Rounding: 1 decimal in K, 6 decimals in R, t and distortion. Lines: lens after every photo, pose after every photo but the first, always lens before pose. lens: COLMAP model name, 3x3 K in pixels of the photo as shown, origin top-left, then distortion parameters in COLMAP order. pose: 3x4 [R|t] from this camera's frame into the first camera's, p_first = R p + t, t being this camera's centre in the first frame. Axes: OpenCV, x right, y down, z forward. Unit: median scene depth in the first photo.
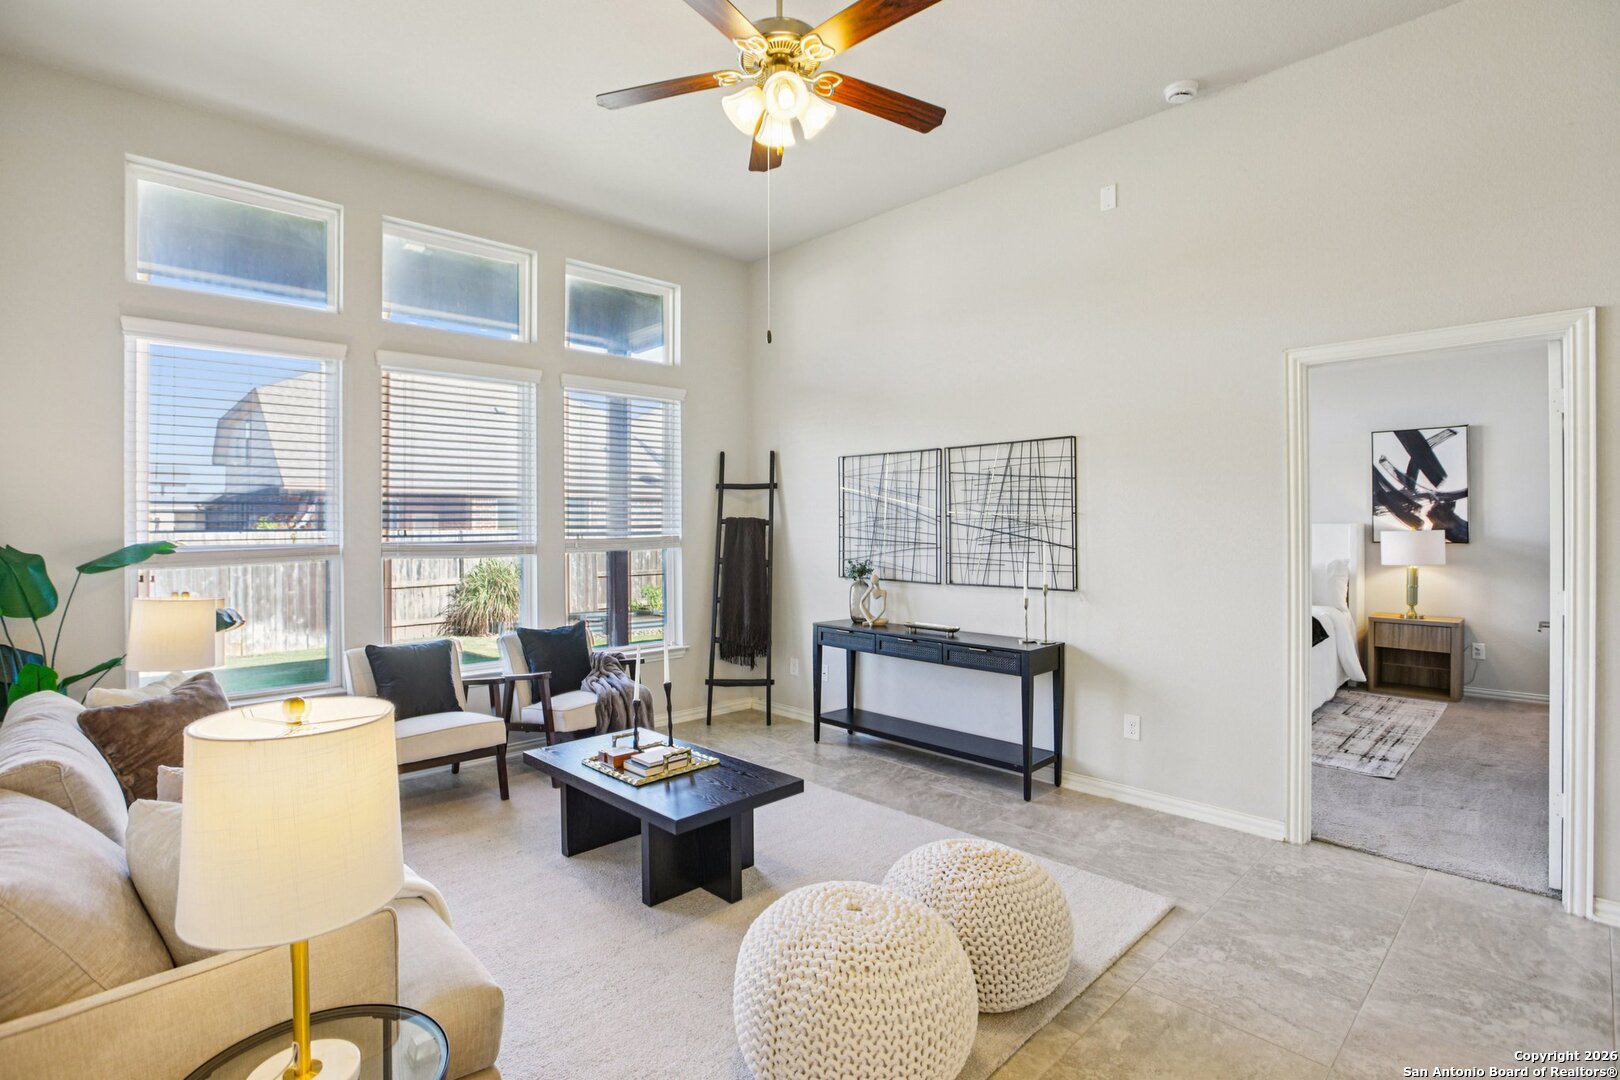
lens RADIAL K [[772.4, 0, 795.7], [0, 772.4, 525.0], [0, 0, 1]] dist [-0.032609, 0.006403]
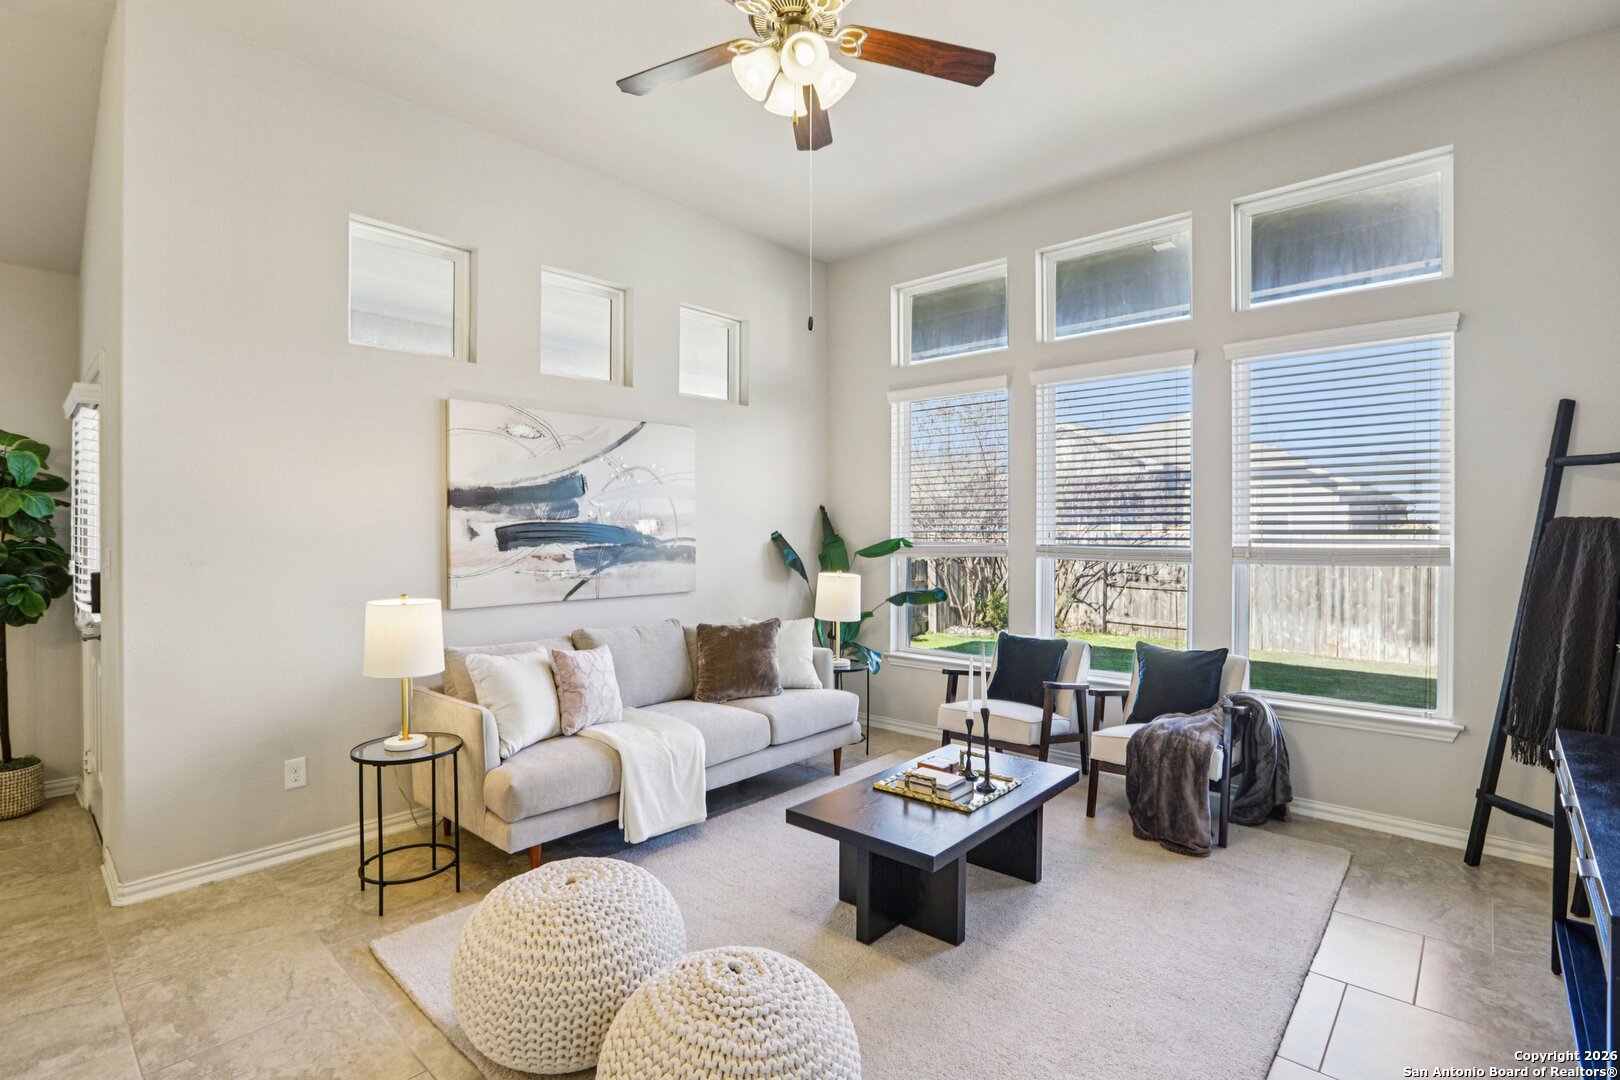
lens RADIAL K [[767.6, 0, 793.1], [0, 767.6, 533.2], [0, 0, 1]] dist [-0.045827, 0.008080]
pose [[0.090011, 0.011110, -0.995879, 0.448255], [-0.002358, 0.999937, 0.010943, -0.002921], [0.995938, 0.001363, 0.090032, 0.466173]]
